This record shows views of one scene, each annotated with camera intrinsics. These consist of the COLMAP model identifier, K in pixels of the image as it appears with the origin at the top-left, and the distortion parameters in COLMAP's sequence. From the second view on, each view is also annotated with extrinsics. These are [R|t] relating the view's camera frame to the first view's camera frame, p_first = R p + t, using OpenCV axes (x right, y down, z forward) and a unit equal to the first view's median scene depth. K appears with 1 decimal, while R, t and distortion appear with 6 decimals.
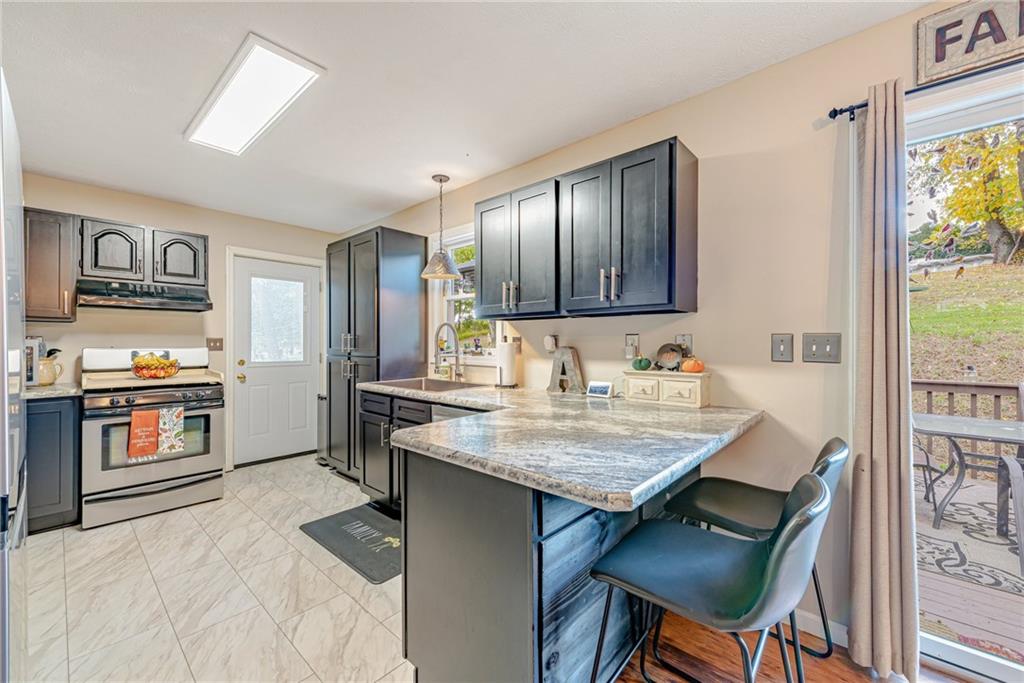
lens RADIAL K [[409.8, 0, 512.0], [0, 409.8, 341.5], [0, 0, 1]] dist [0.012037, -0.000364]
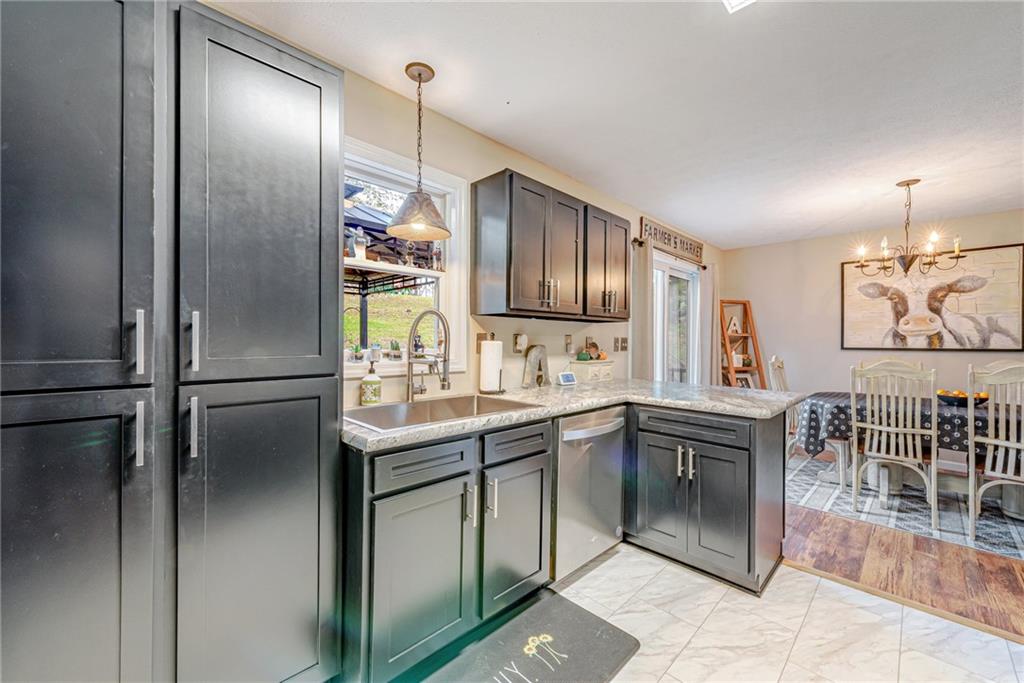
lens RADIAL K [[409.8, 0, 512.0], [0, 409.8, 341.5], [0, 0, 1]] dist [0.012037, -0.000364]
pose [[0.041936, 0.001098, 0.999120, -0.926944], [-0.005856, 0.999982, -0.000853, 0.004561], [-0.999103, -0.005815, 0.041942, 0.990299]]
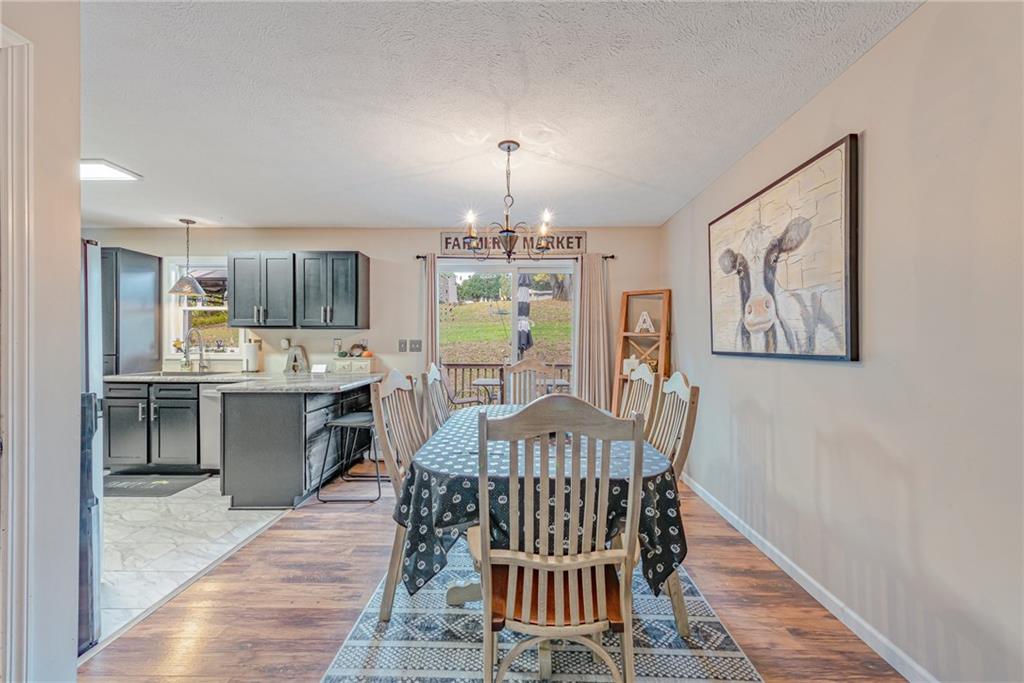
lens RADIAL K [[409.8, 0, 512.0], [0, 409.8, 341.5], [0, 0, 1]] dist [0.012037, -0.000364]
pose [[0.762803, 0.005089, 0.646611, -0.286119], [-0.002885, 0.999986, -0.004467, -0.000272], [-0.646625, 0.001542, 0.762807, -0.870219]]
